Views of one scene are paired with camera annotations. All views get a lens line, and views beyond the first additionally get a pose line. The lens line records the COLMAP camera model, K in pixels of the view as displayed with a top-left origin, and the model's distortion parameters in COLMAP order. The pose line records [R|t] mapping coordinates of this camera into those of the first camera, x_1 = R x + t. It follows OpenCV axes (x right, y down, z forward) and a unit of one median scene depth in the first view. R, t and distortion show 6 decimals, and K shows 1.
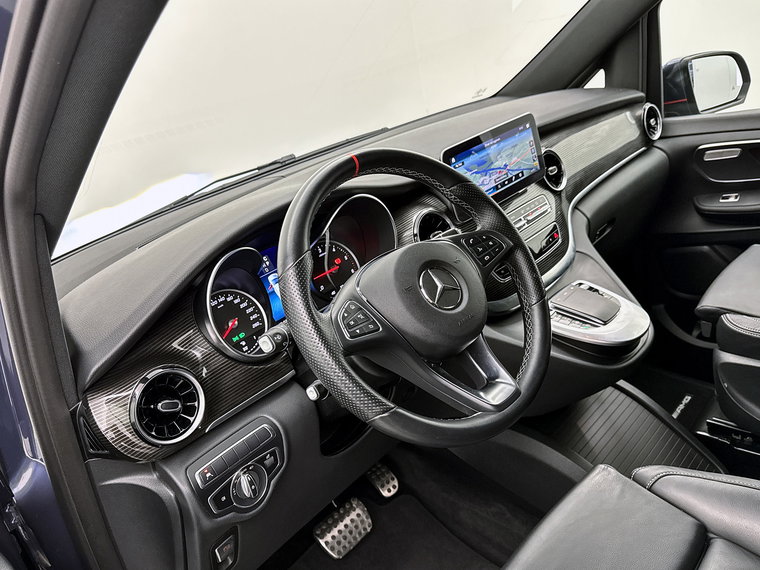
lens RADIAL K [[608.4, 0, 380.0], [0, 608.4, 285.0], [0, 0, 1]] dist [0.041960, 0.002769]
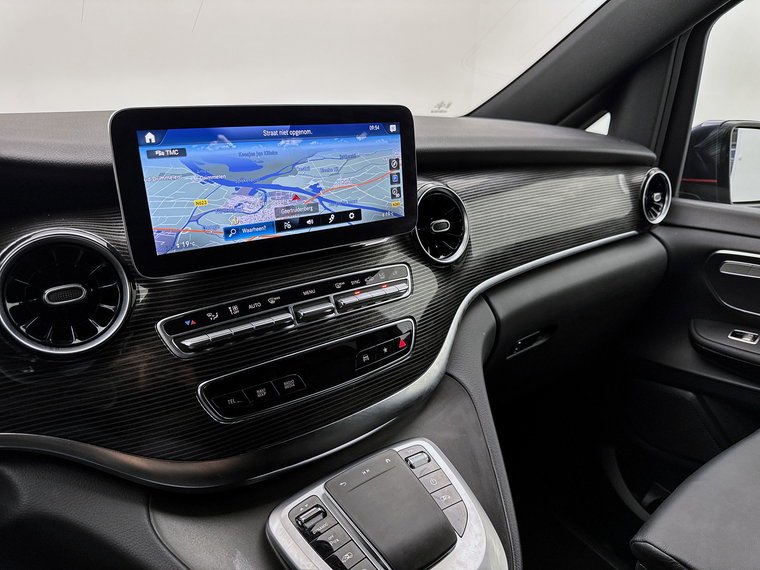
lens RADIAL K [[514.9, 0, 380.0], [0, 514.9, 285.0], [0, 0, 1]] dist [0.036214, -0.004268]
pose [[0.963550, 0.258109, -0.070369, 0.246437], [-0.258815, 0.965926, -0.000958, -0.107110], [0.067724, 0.019136, 0.997521, 0.472118]]
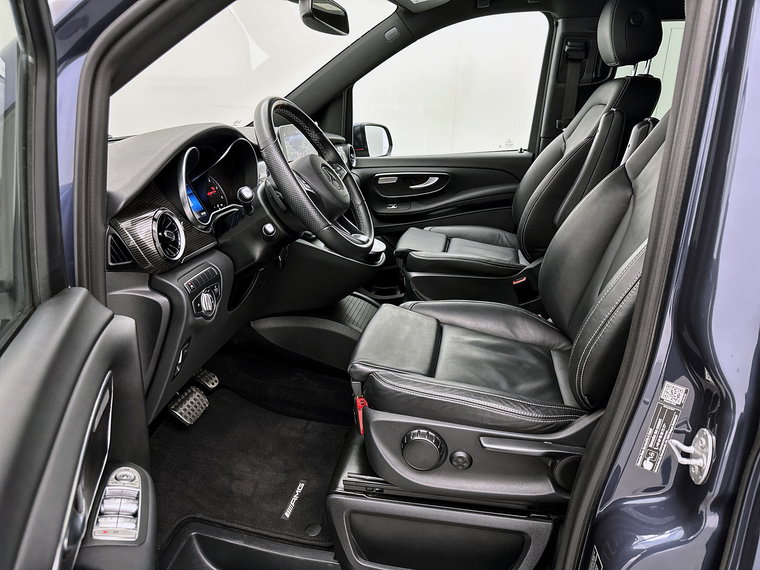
lens RADIAL K [[514.9, 0, 380.0], [0, 514.9, 285.0], [0, 0, 1]] dist [0.036214, -0.004268]
pose [[0.824121, 0.004602, 0.566395, -0.302126], [0.048073, 0.995791, -0.078039, 0.209264], [-0.564370, 0.091542, 0.820431, -0.147234]]
